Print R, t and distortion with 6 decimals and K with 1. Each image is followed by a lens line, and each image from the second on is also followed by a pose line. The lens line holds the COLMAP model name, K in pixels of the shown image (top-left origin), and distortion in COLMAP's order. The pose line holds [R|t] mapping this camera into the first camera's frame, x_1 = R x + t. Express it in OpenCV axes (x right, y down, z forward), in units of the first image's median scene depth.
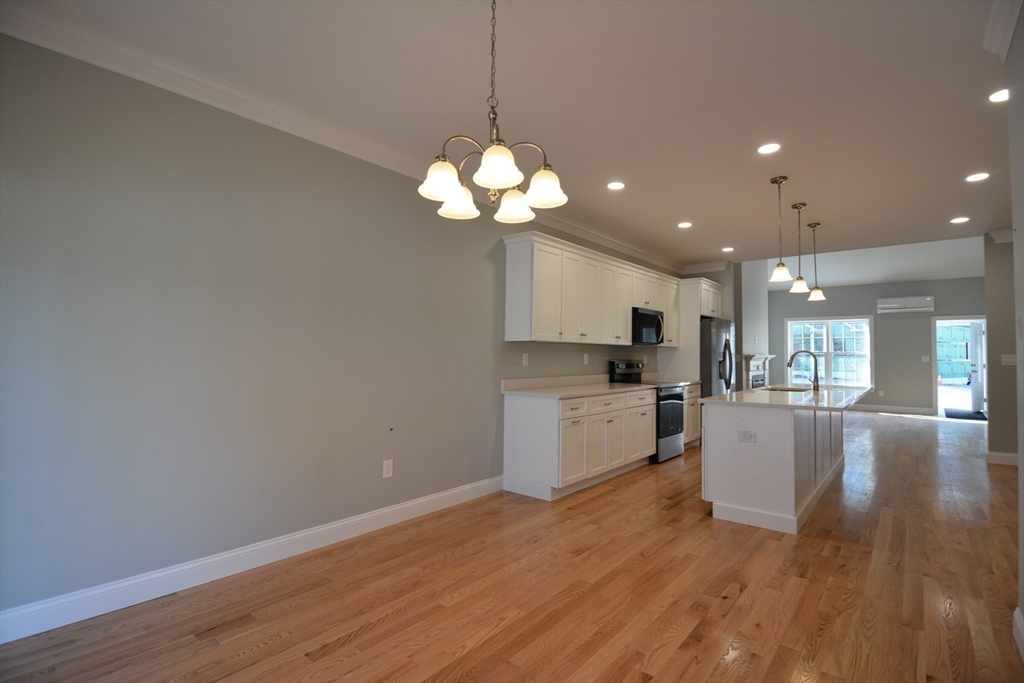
lens RADIAL K [[490.1, 0, 508.5], [0, 490.1, 338.0], [0, 0, 1]] dist [-0.004560, -0.011595]
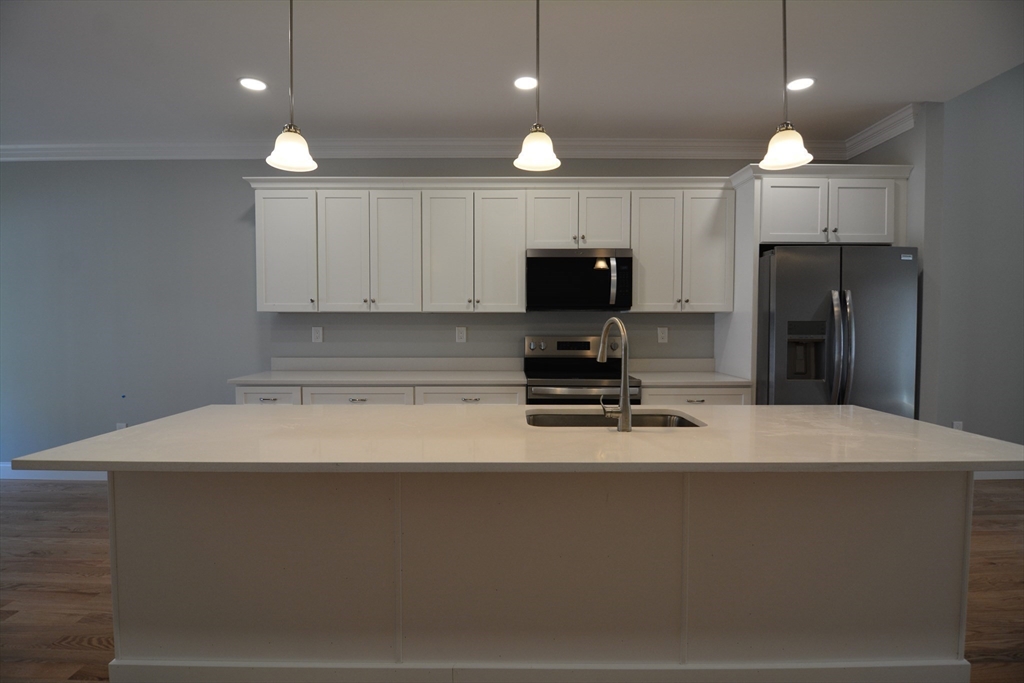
lens RADIAL K [[490.1, 0, 508.5], [0, 490.1, 338.0], [0, 0, 1]] dist [-0.004560, -0.011595]
pose [[0.638895, 0.019508, -0.769047, 0.905573], [0.030538, 0.998247, 0.050692, 0.018965], [0.768688, -0.055872, 0.637179, 0.756175]]
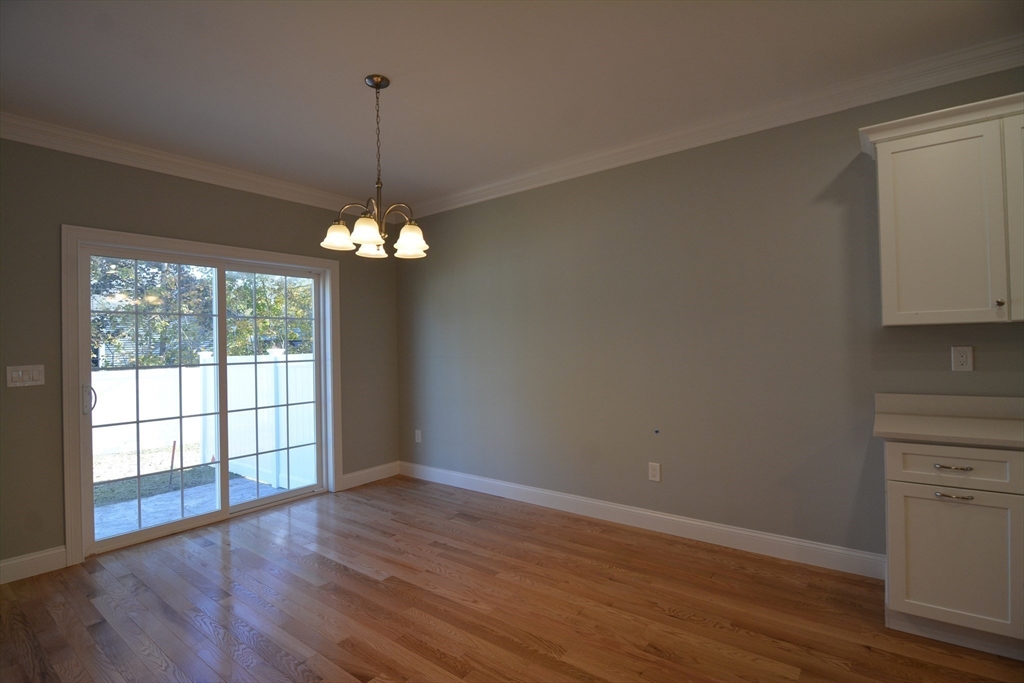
lens RADIAL K [[490.1, 0, 508.5], [0, 490.1, 338.0], [0, 0, 1]] dist [-0.004560, -0.011595]
pose [[0.035269, -0.020936, -0.999159, 0.546669], [0.056678, 0.998213, -0.018915, 0.005105], [0.997769, -0.055963, 0.036393, 0.533094]]
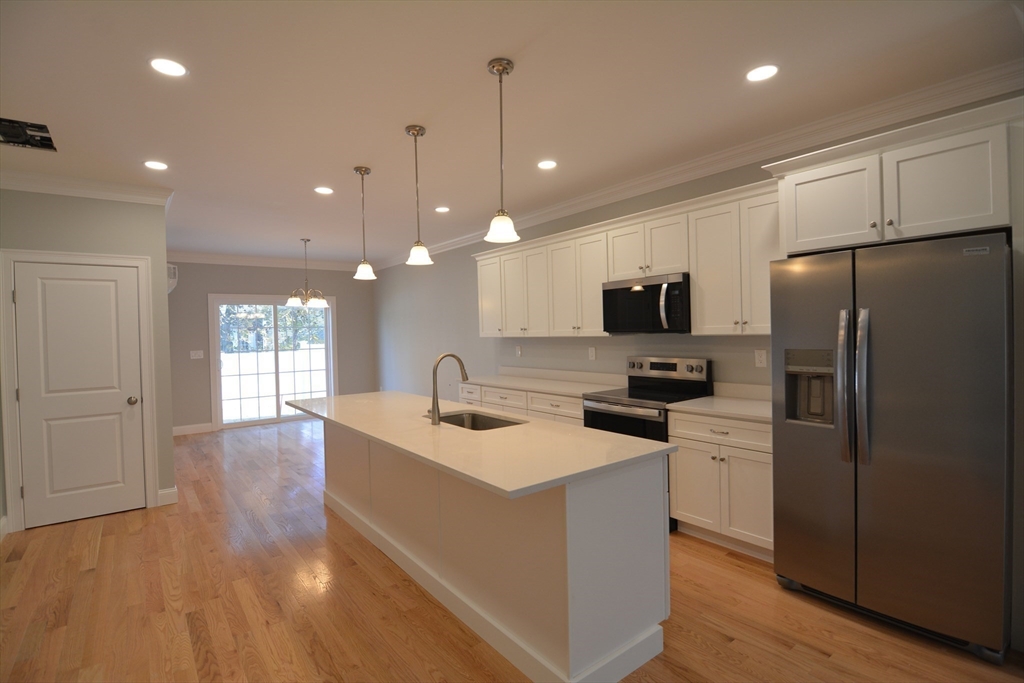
lens RADIAL K [[490.1, 0, 508.5], [0, 490.1, 338.0], [0, 0, 1]] dist [-0.004560, -0.011595]
pose [[-0.221317, 0.011101, -0.975139, 1.247561], [0.056635, 0.998394, -0.001488, 0.012290], [0.973556, -0.055556, -0.221591, 1.294894]]
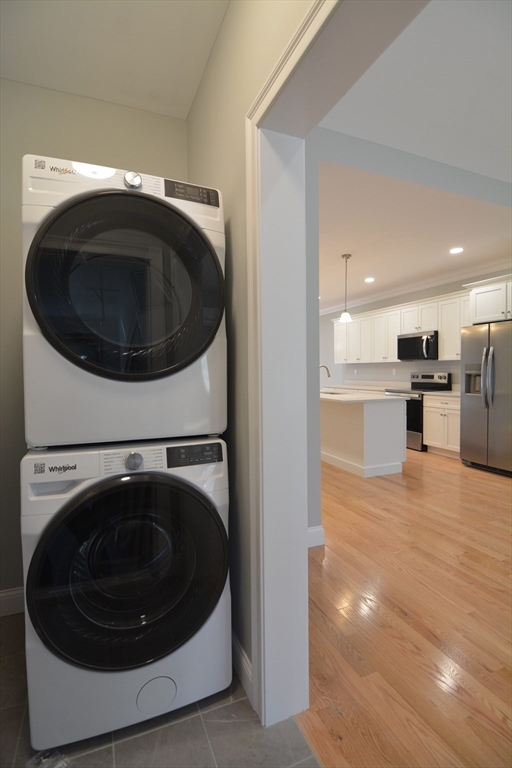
lens RADIAL K [[379.8, 0, 256.0], [0, 379.8, 384.0], [0, 0, 1]] dist [-0.001469, -0.000137]
pose [[-0.461438, 0.031265, -0.886621, 1.824928], [0.038445, 0.999145, 0.015224, 0.058432], [0.886339, -0.027062, -0.462246, 1.448829]]
